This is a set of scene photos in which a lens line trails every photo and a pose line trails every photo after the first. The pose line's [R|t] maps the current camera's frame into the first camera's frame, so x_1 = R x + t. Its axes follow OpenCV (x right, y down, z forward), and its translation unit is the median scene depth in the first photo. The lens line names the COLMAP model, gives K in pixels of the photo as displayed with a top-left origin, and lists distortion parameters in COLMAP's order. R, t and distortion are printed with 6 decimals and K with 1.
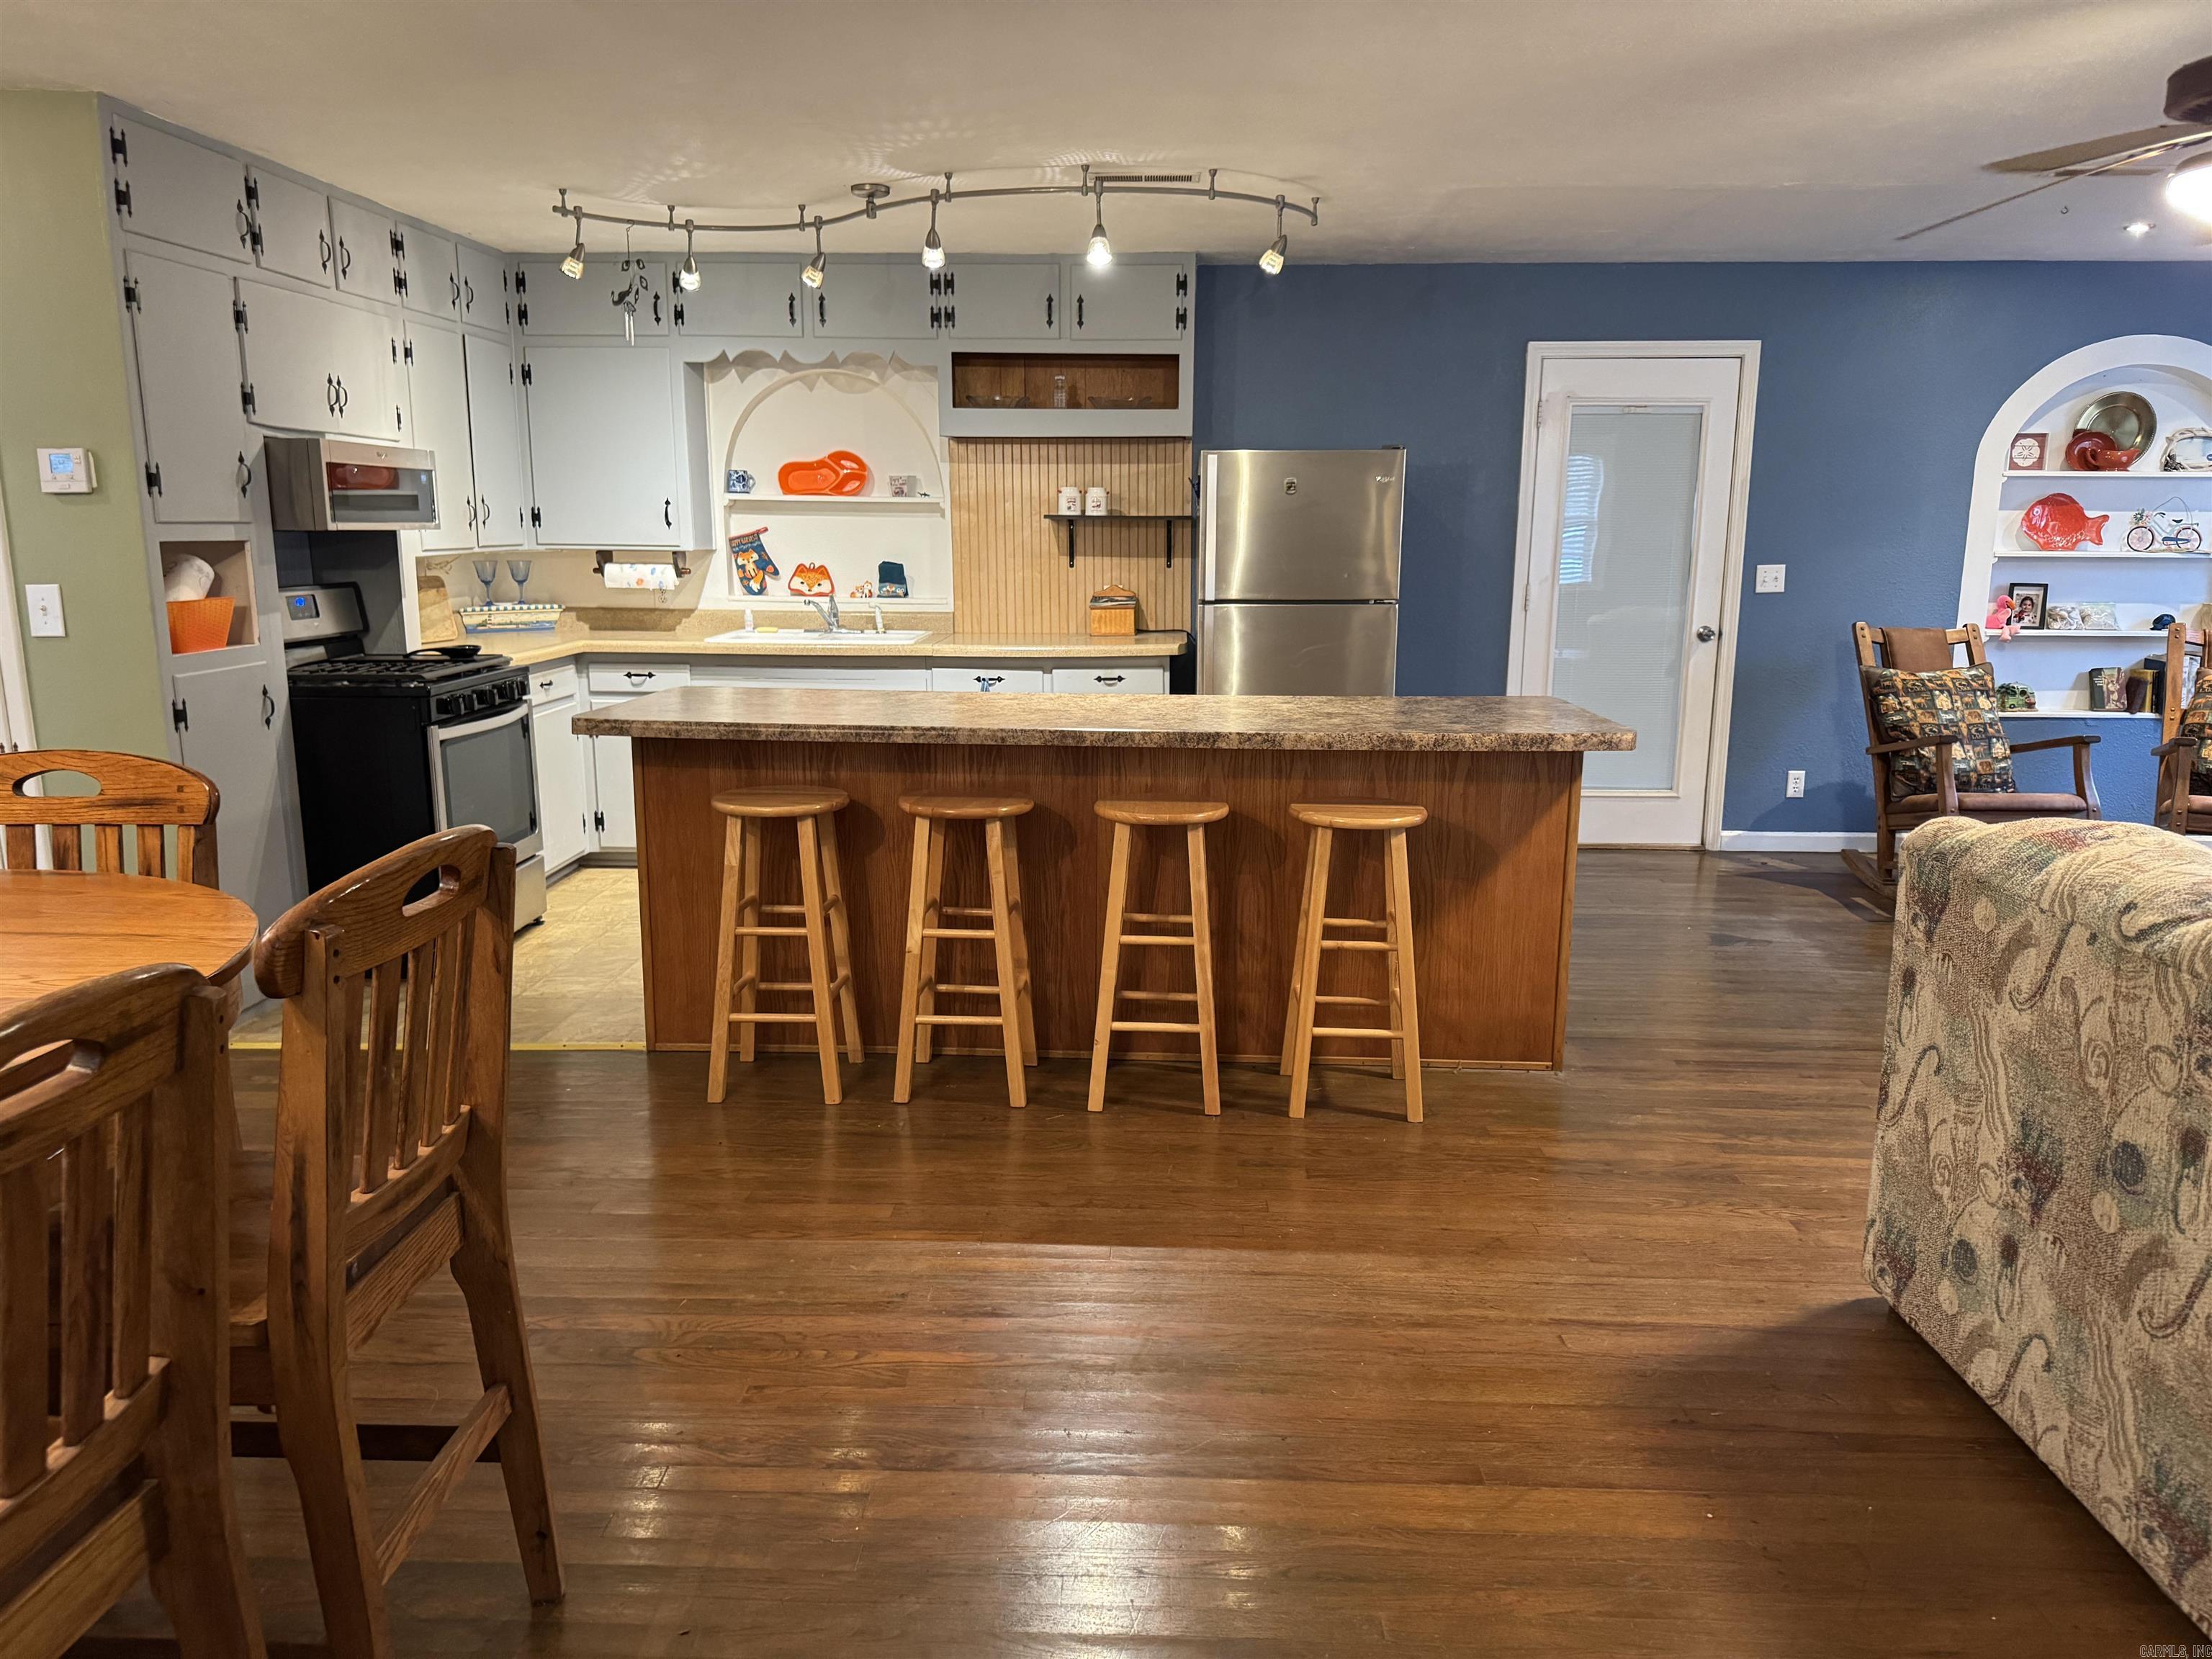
lens RADIAL K [[1556.8, 0, 1106.0], [0, 1556.8, 829.5], [0, 0, 1]] dist [0.042730, -0.041211]
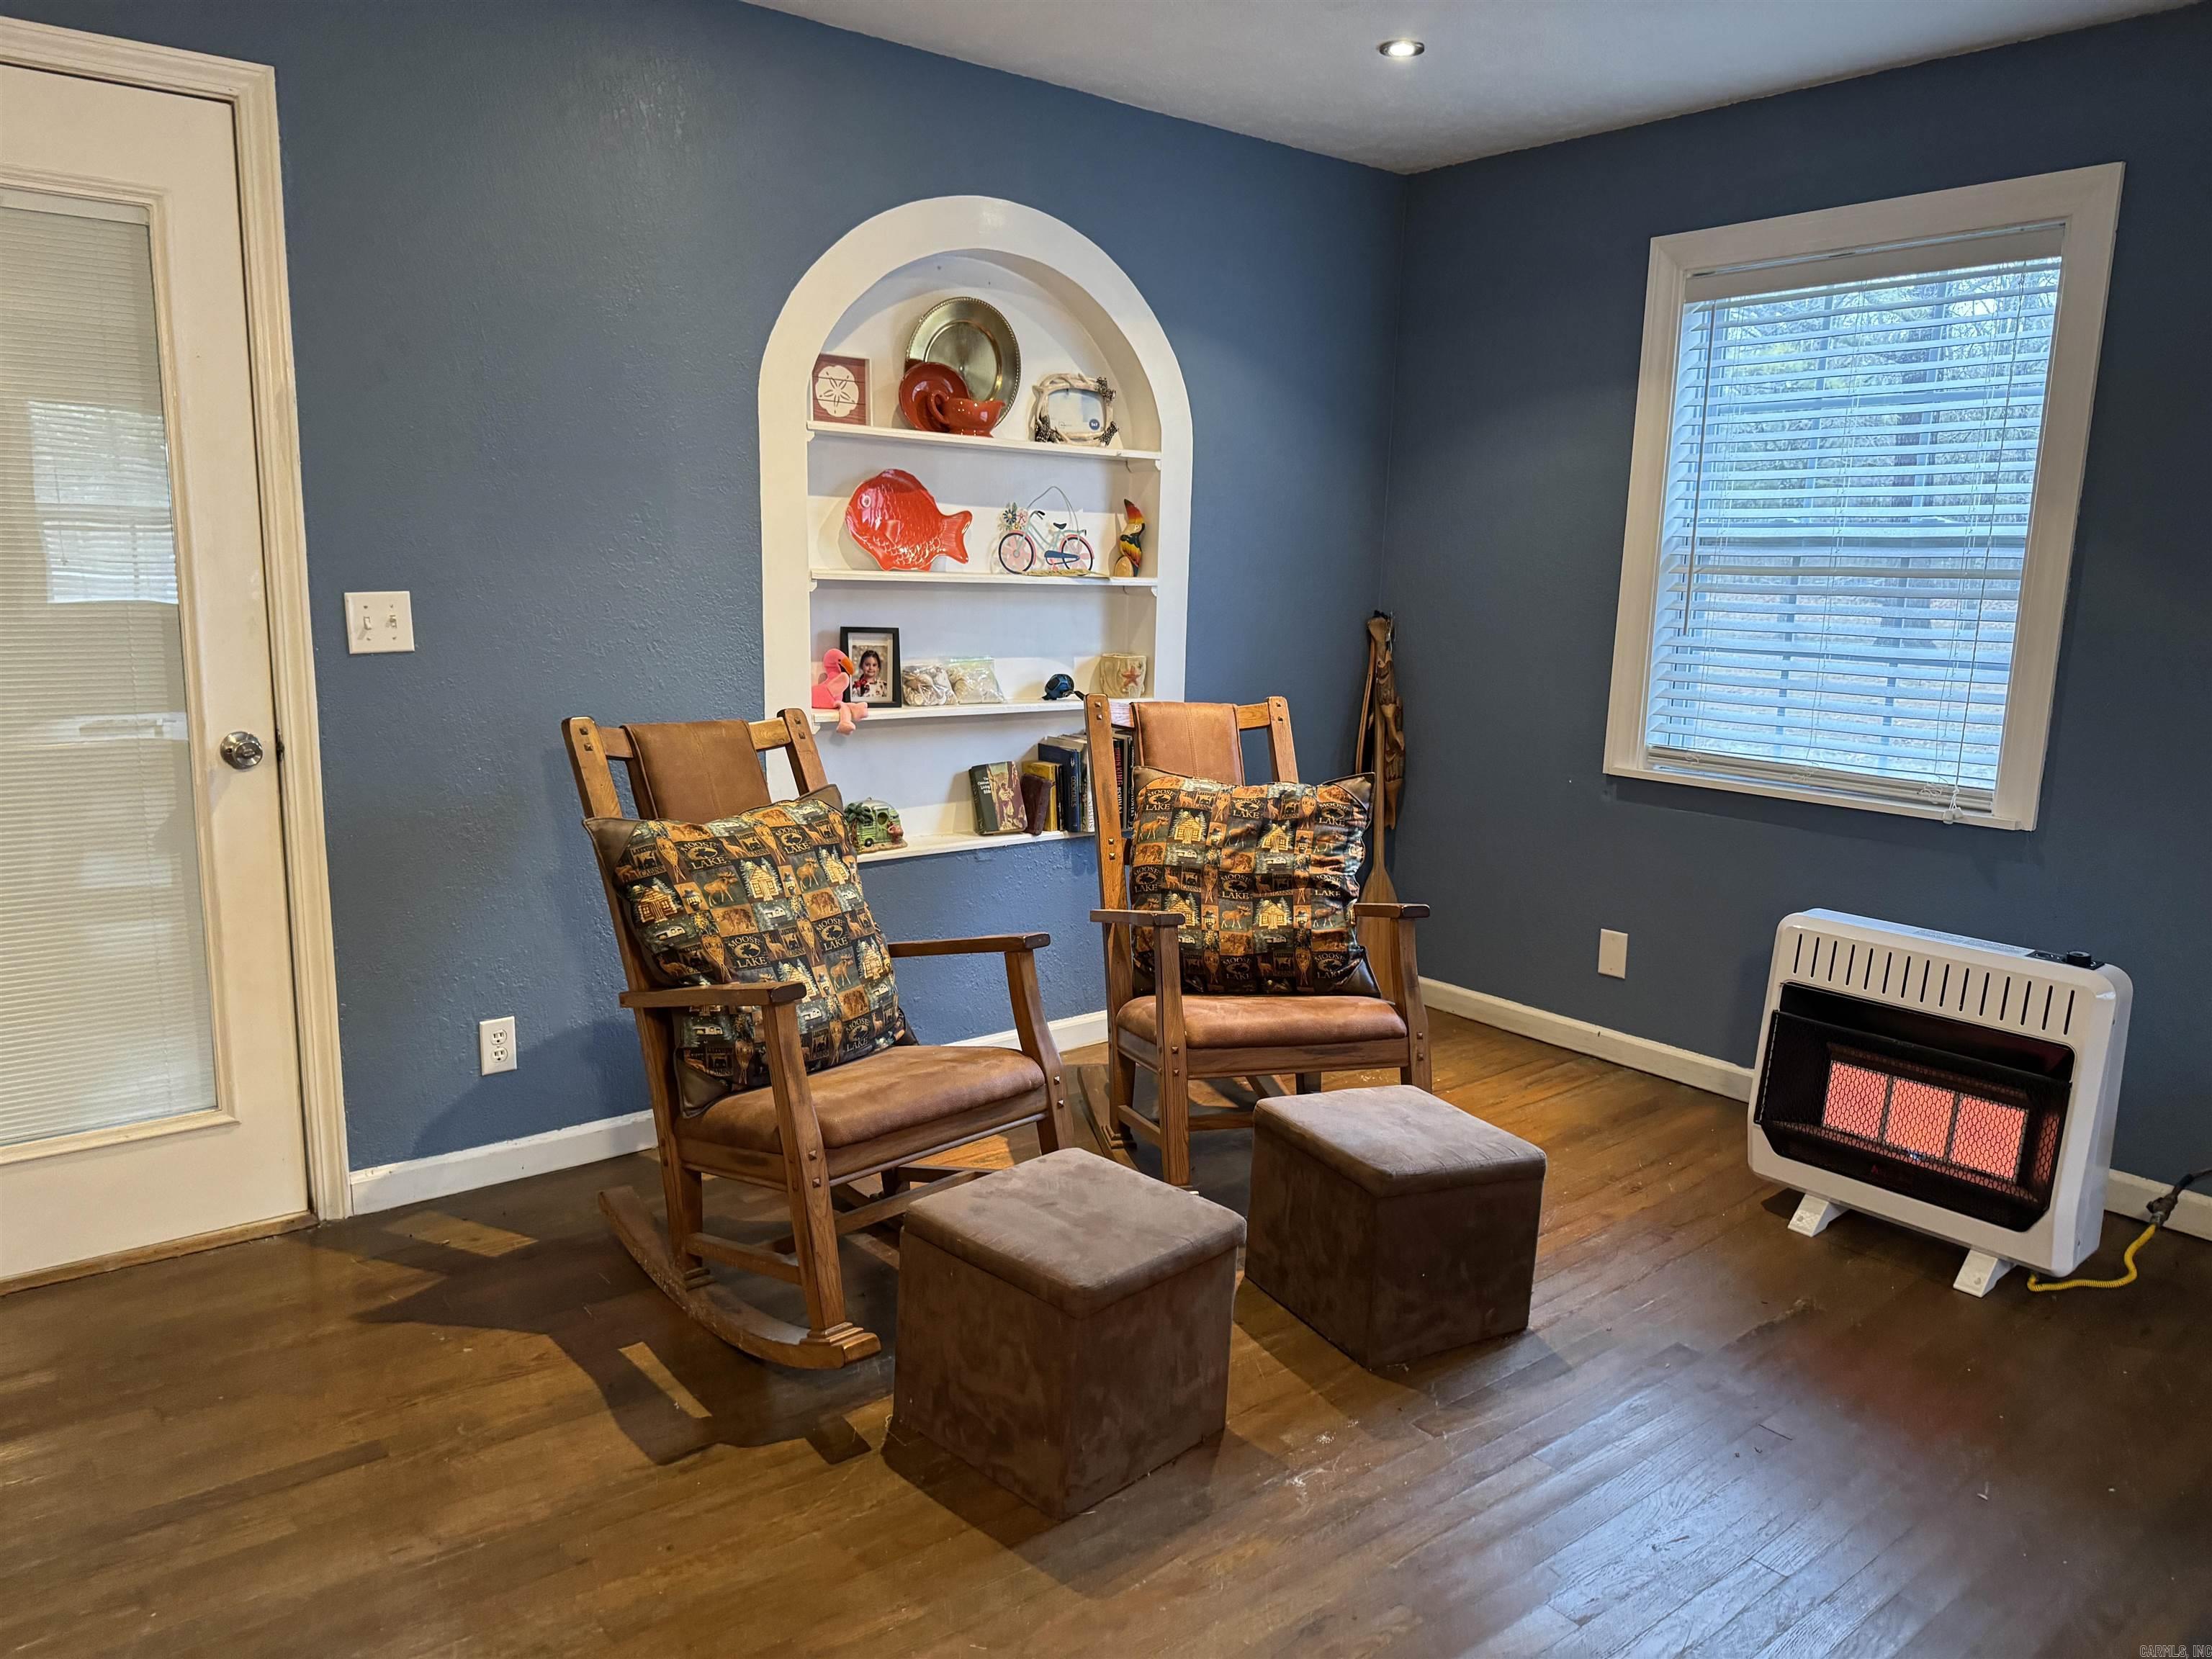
lens RADIAL K [[1525.5, 0, 1116.3], [0, 1525.5, 829.0], [0, 0, 1]] dist [0.141900, -0.183322]
pose [[0.747291, -0.101685, 0.656671, 0.284095], [0.109041, 0.993591, 0.029769, -0.091650], [-0.655489, 0.049358, 0.753590, 0.531330]]
